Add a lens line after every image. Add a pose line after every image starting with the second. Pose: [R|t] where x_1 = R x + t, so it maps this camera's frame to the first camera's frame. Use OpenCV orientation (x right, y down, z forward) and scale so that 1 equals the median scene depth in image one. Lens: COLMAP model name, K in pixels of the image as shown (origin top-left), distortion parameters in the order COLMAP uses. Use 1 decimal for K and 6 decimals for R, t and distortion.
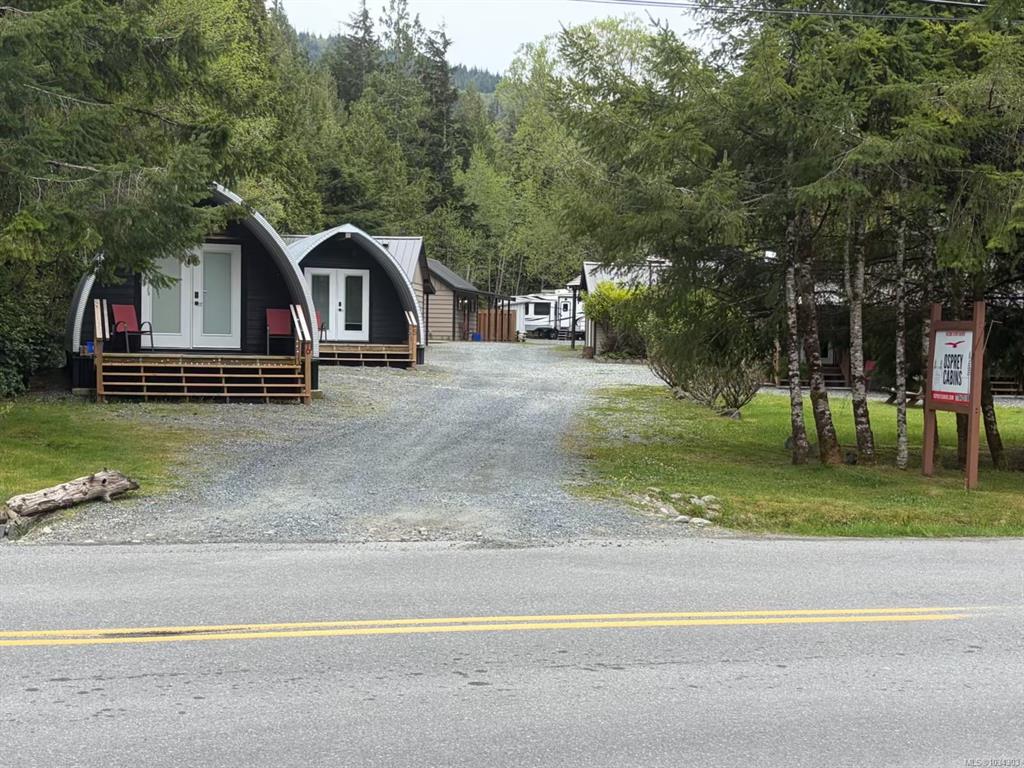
lens RADIAL K [[1395.4, 0, 514.1], [0, 1395.4, 381.5], [0, 0, 1]] dist [0.089406, 0.000000]
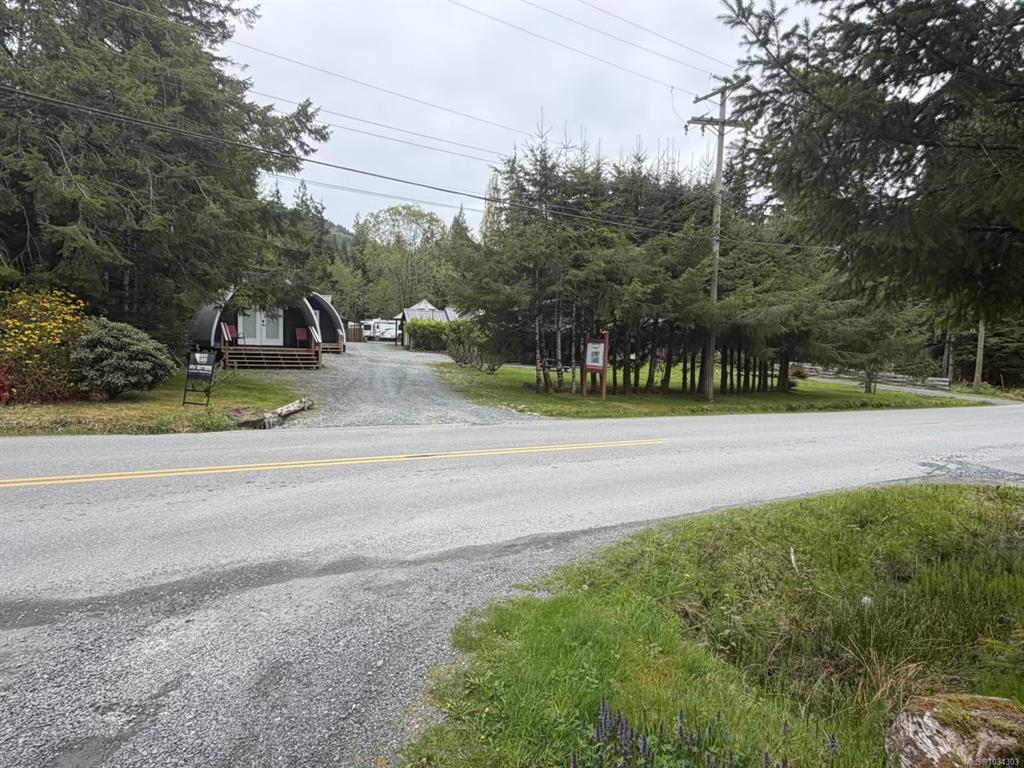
lens RADIAL K [[594.2, 0, 510.9], [0, 594.2, 383.7], [0, 0, 1]] dist [-0.000778, -0.000167]
pose [[0.962470, -0.005622, 0.271331, -0.101956], [-0.005455, 0.999183, 0.040053, -0.001777], [-0.271335, -0.040030, 0.961652, -0.034945]]
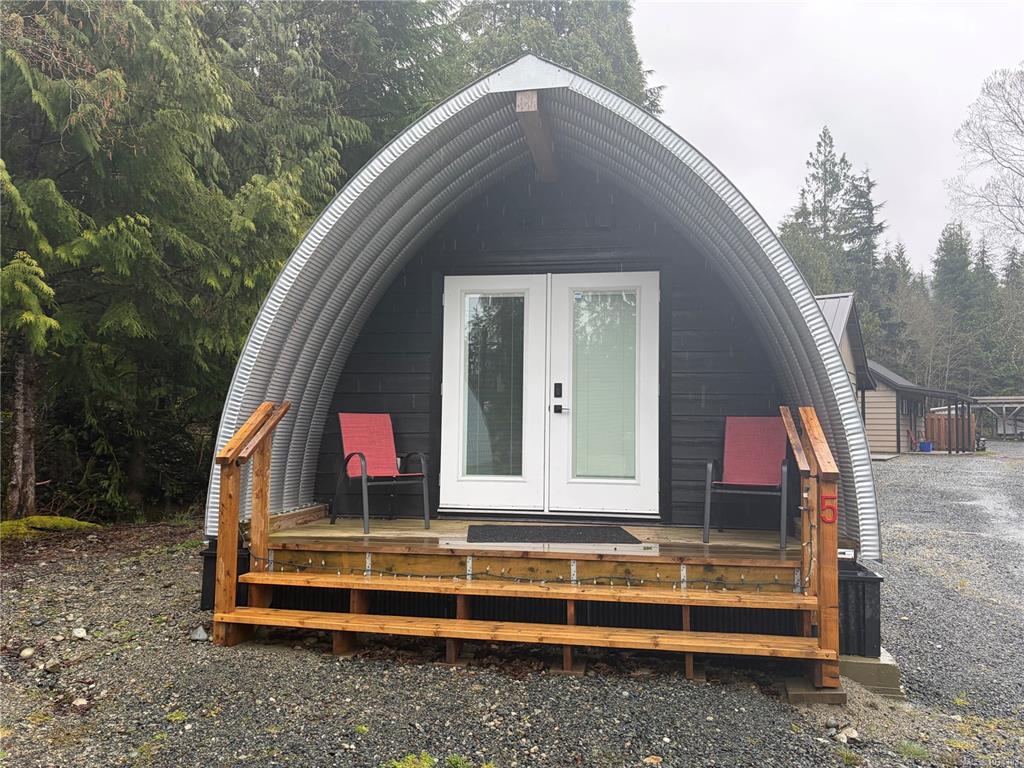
lens RADIAL K [[769.8, 0, 515.5], [0, 769.8, 383.6], [0, 0, 1]] dist [0.035029, -0.025515]
pose [[0.888965, -0.029357, -0.457033, -0.113743], [-0.014602, 0.995619, -0.092353, -0.081256], [0.457742, 0.088772, 0.884642, 1.673809]]
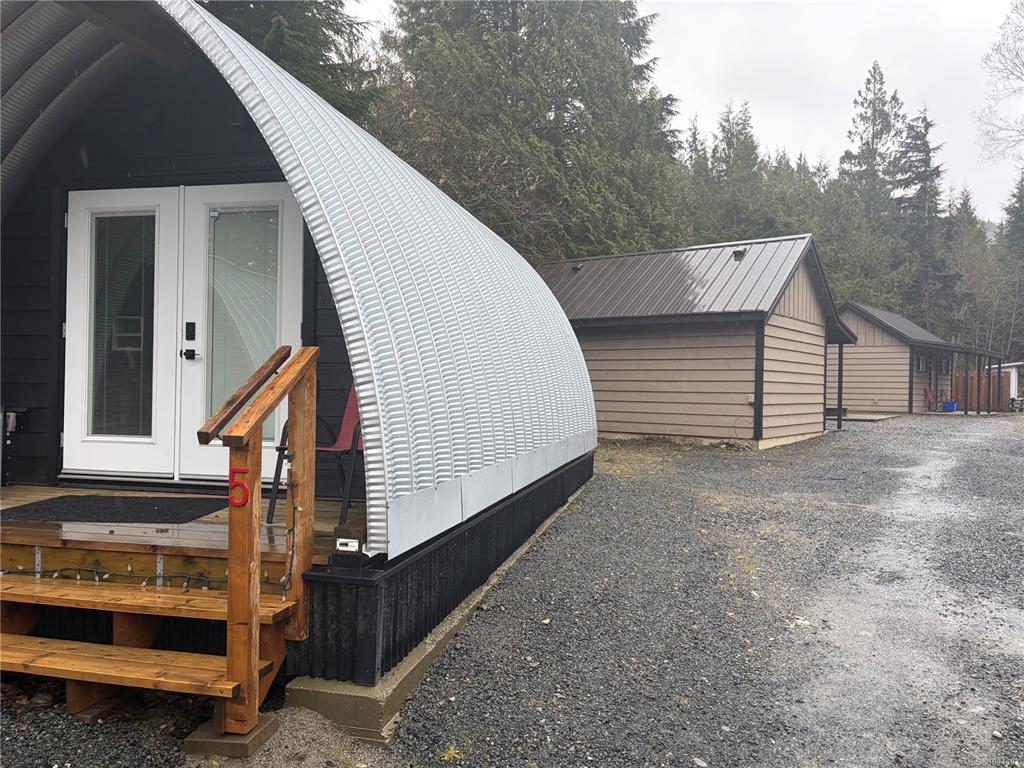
lens RADIAL K [[769.8, 0, 518.6], [0, 769.8, 385.5], [0, 0, 1]] dist [0.035029, -0.025515]
pose [[0.850408, 0.000565, -0.526123, -0.012216], [-0.021928, 0.999169, -0.034370, -0.083447], [0.525666, 0.040765, 0.849714, 1.802379]]
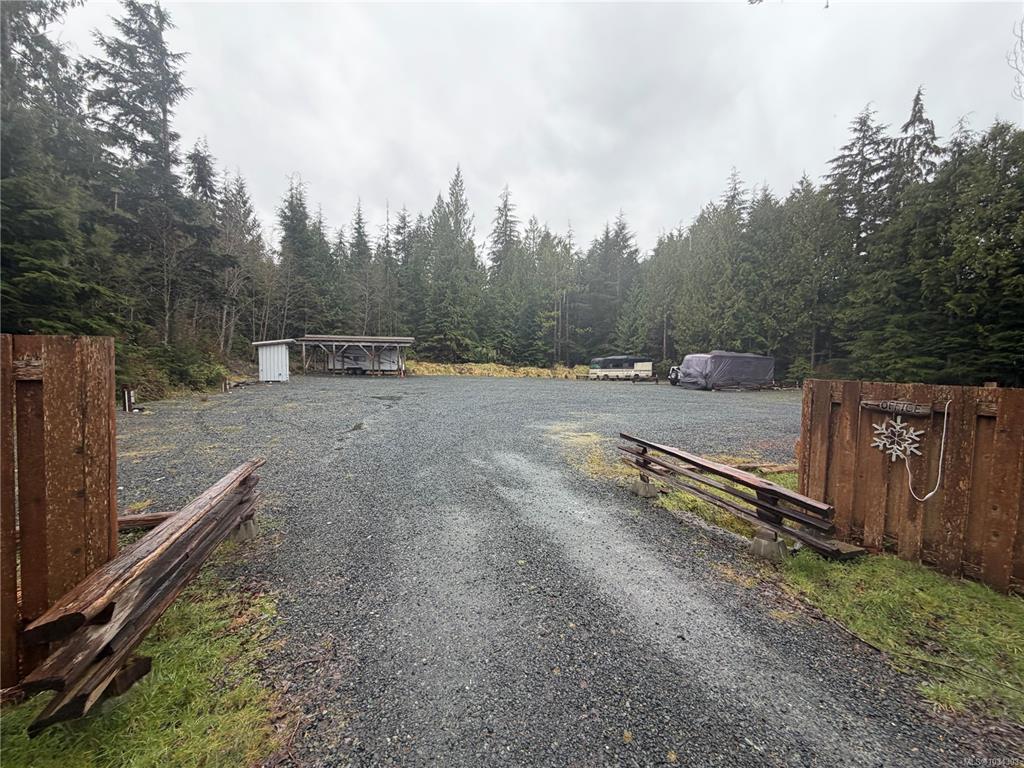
lens RADIAL K [[407.9, 0, 514.9], [0, 407.9, 390.8], [0, 0, 1]] dist [0.001213, -0.001091]
pose [[0.876094, -0.029677, 0.481226, 0.050386], [0.008337, 0.998887, 0.046424, -0.195432], [-0.482069, -0.036660, 0.875366, 3.660118]]
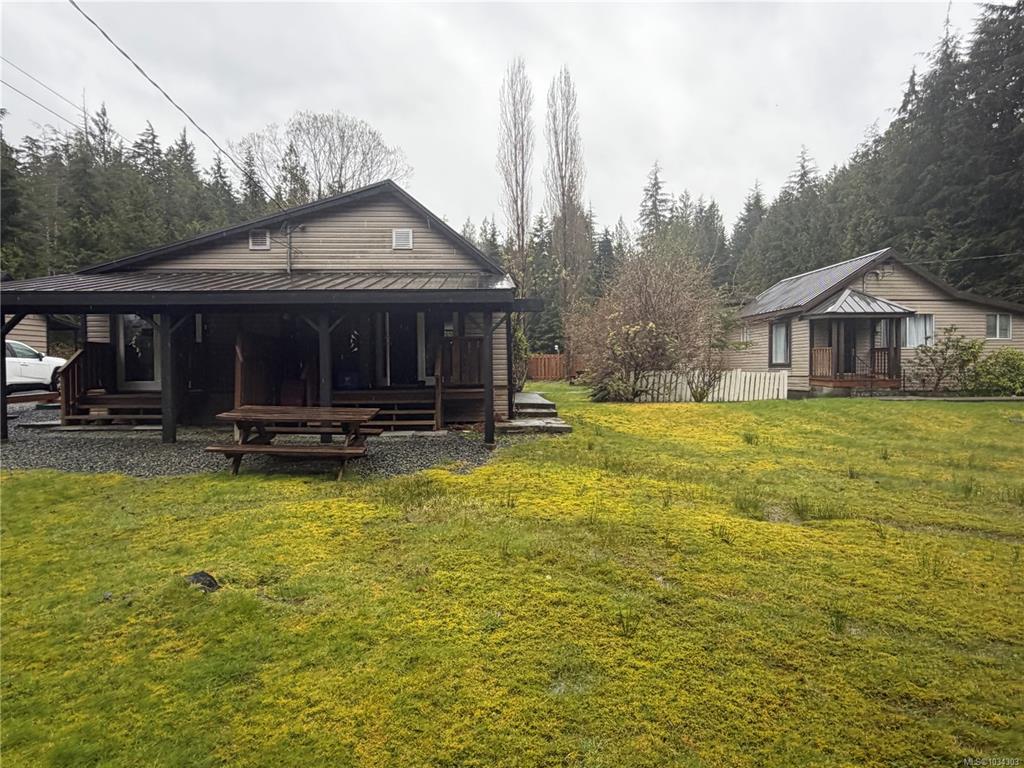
lens RADIAL K [[654.0, 0, 513.1], [0, 654.0, 386.1], [0, 0, 1]] dist [0.002193, -0.001685]
pose [[0.999814, -0.013988, -0.013277, 0.827663], [0.013897, 0.999880, -0.006871, -0.028419], [0.013372, 0.006685, 0.999888, 1.384482]]
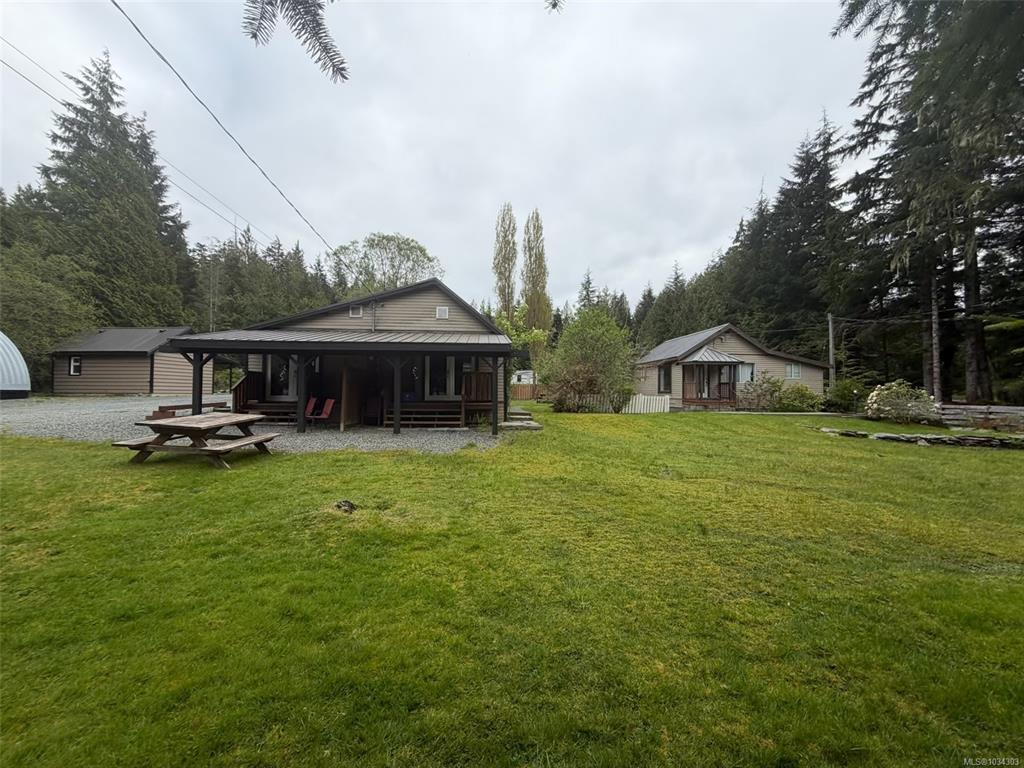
lens RADIAL K [[407.9, 0, 511.0], [0, 407.9, 387.2], [0, 0, 1]] dist [0.001213, -0.001091]
pose [[0.999846, 0.000370, 0.017548, 0.811773], [0.000454, 0.998899, -0.046900, -0.024756], [-0.017546, 0.046901, 0.998745, 1.356845]]
